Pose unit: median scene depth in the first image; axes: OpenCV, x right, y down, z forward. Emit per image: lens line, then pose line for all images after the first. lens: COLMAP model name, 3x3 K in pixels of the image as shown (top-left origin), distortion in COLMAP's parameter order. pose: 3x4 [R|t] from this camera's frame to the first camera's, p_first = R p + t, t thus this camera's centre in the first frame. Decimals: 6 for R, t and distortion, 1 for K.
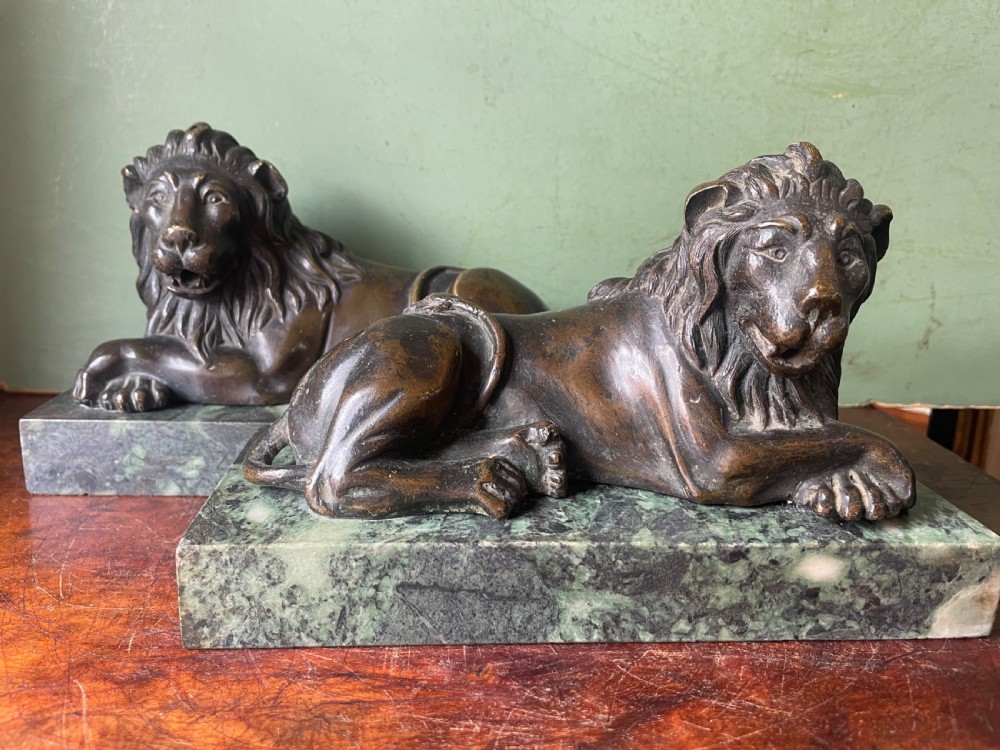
lens RADIAL K [[789.2, 0, 509.9], [0, 789.2, 369.2], [0, 0, 1]] dist [0.073094, -0.135683]
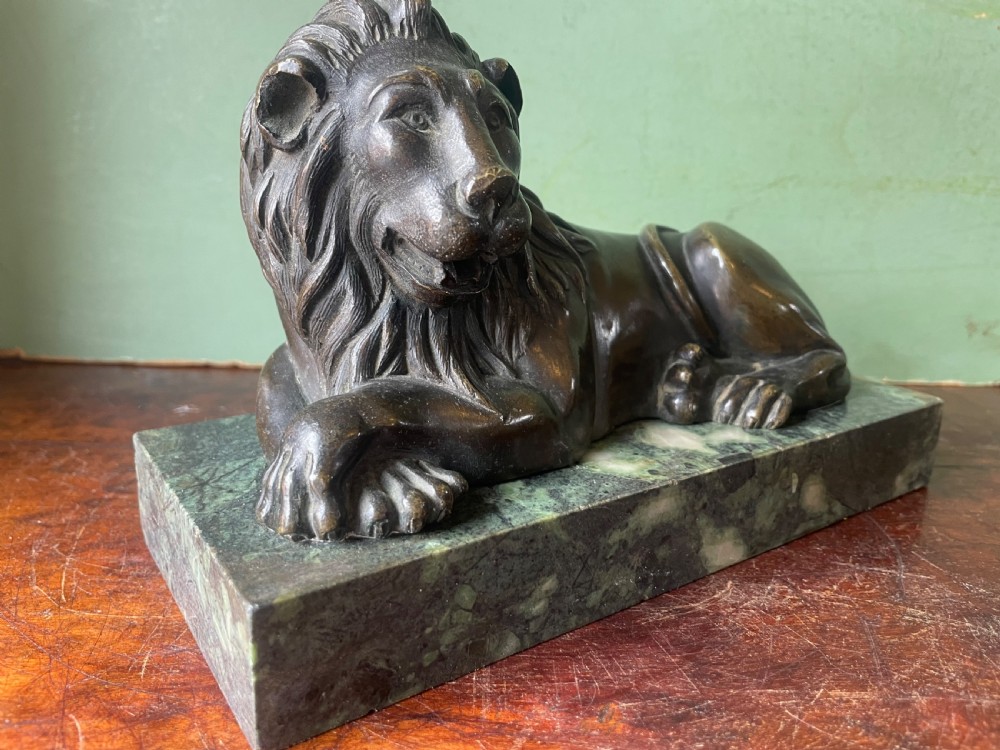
lens RADIAL K [[789.2, 0, 509.9], [0, 789.2, 369.2], [0, 0, 1]] dist [0.073094, -0.135683]
pose [[0.851531, -0.152186, 0.501732, -0.674854], [0.133950, 0.988336, 0.072446, -0.081443], [-0.506905, 0.005517, 0.861984, 0.519144]]
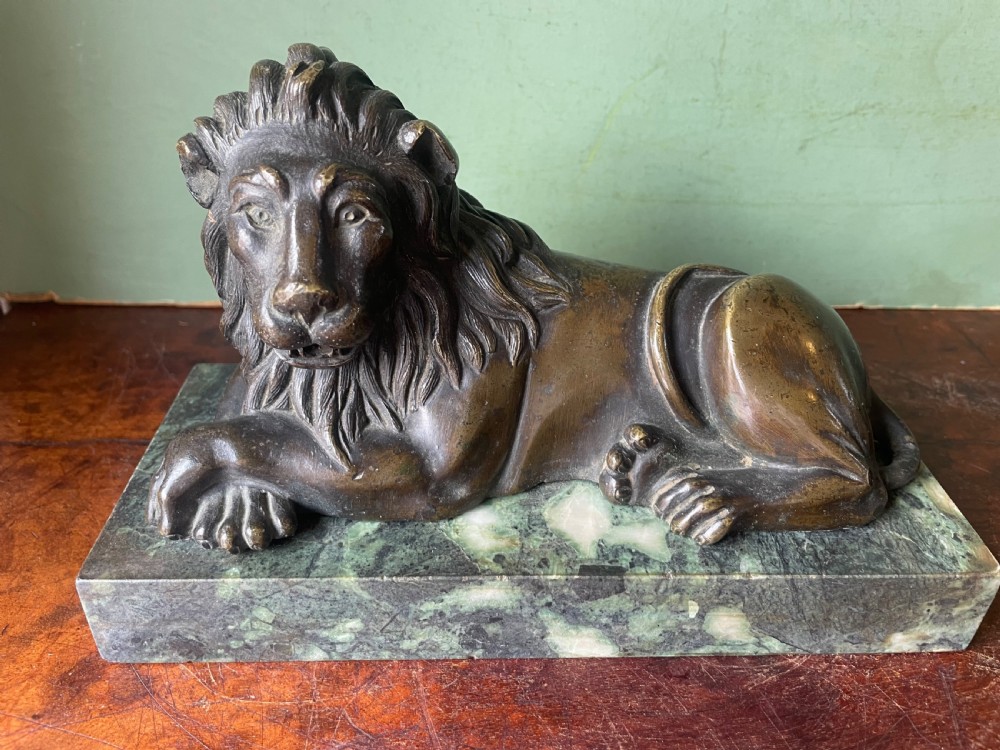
lens RADIAL K [[789.2, 0, 509.9], [0, 789.2, 369.2], [0, 0, 1]] dist [0.073094, -0.135683]
pose [[0.999786, 0.009114, -0.018575, -0.250438], [-0.003092, 0.953499, 0.301379, -0.282094], [0.020458, -0.301257, 0.953323, 0.437111]]
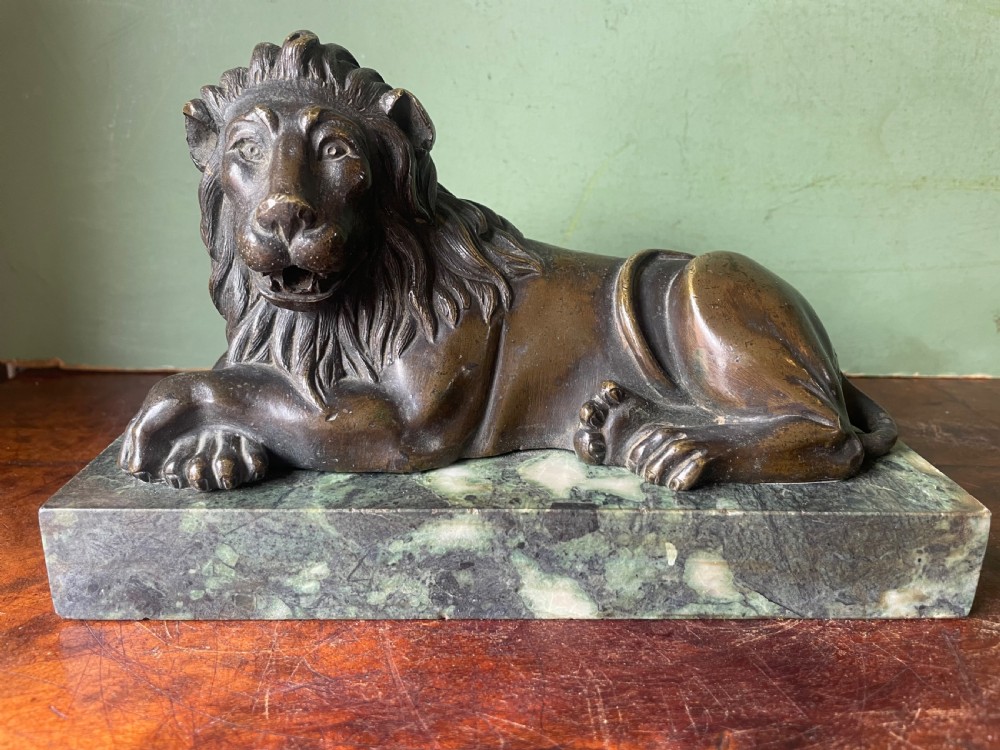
lens RADIAL K [[789.2, 0, 509.9], [0, 789.2, 369.2], [0, 0, 1]] dist [0.073094, -0.135683]
pose [[0.999481, -0.005705, -0.031720, -0.217068], [0.007218, 0.998832, 0.047784, -0.072332], [0.031410, -0.047988, 0.998354, 0.377404]]
